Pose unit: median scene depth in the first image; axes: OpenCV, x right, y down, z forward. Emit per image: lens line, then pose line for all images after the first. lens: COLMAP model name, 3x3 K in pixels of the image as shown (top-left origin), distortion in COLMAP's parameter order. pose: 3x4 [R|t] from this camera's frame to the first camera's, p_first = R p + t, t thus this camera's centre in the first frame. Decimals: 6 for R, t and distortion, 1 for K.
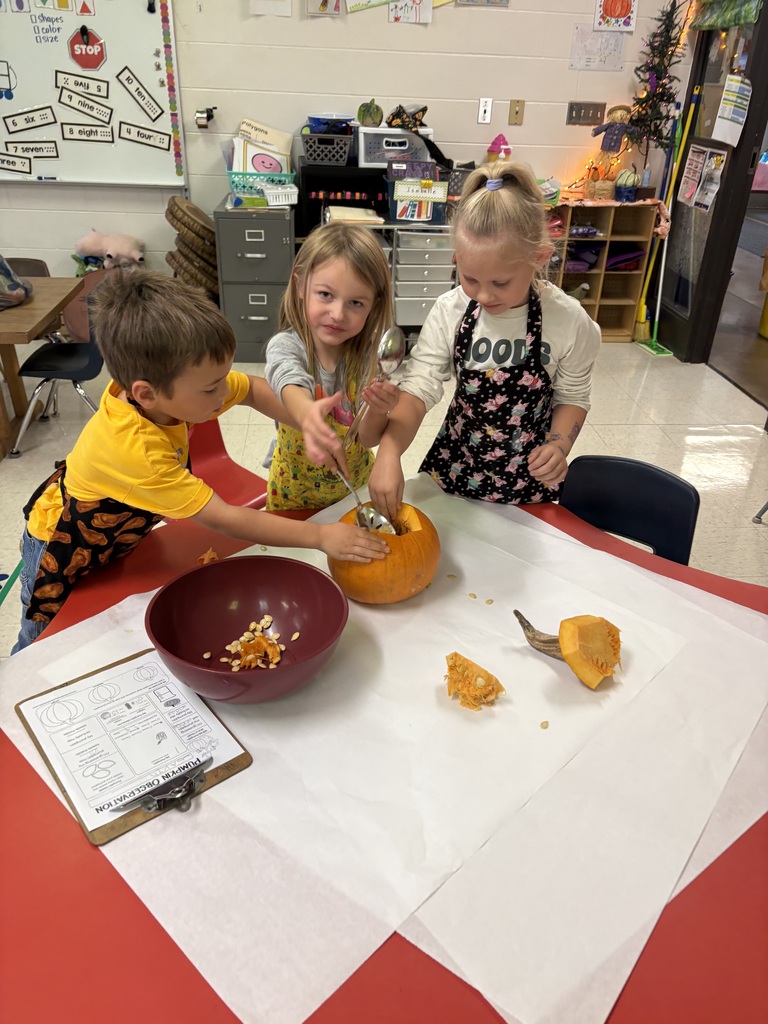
lens RADIAL K [[799.1, 0, 391.2], [0, 799.1, 512.6], [0, 0, 1]] dist [0.062185, -0.084770]
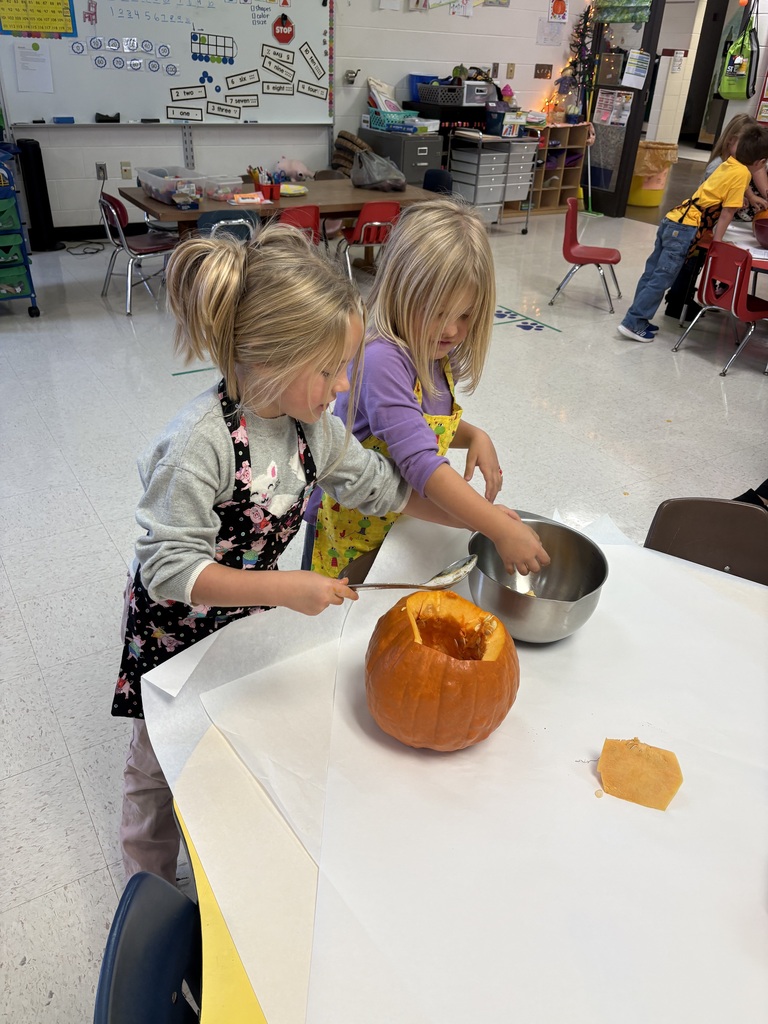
lens RADIAL K [[799.1, 0, 391.2], [0, 799.1, 512.6], [0, 0, 1]] dist [0.062185, -0.084770]
pose [[0.883428, -0.230878, 0.407738, -0.968385], [0.211383, 0.972974, 0.092944, 0.180770], [-0.418177, 0.004080, 0.908356, -0.402349]]
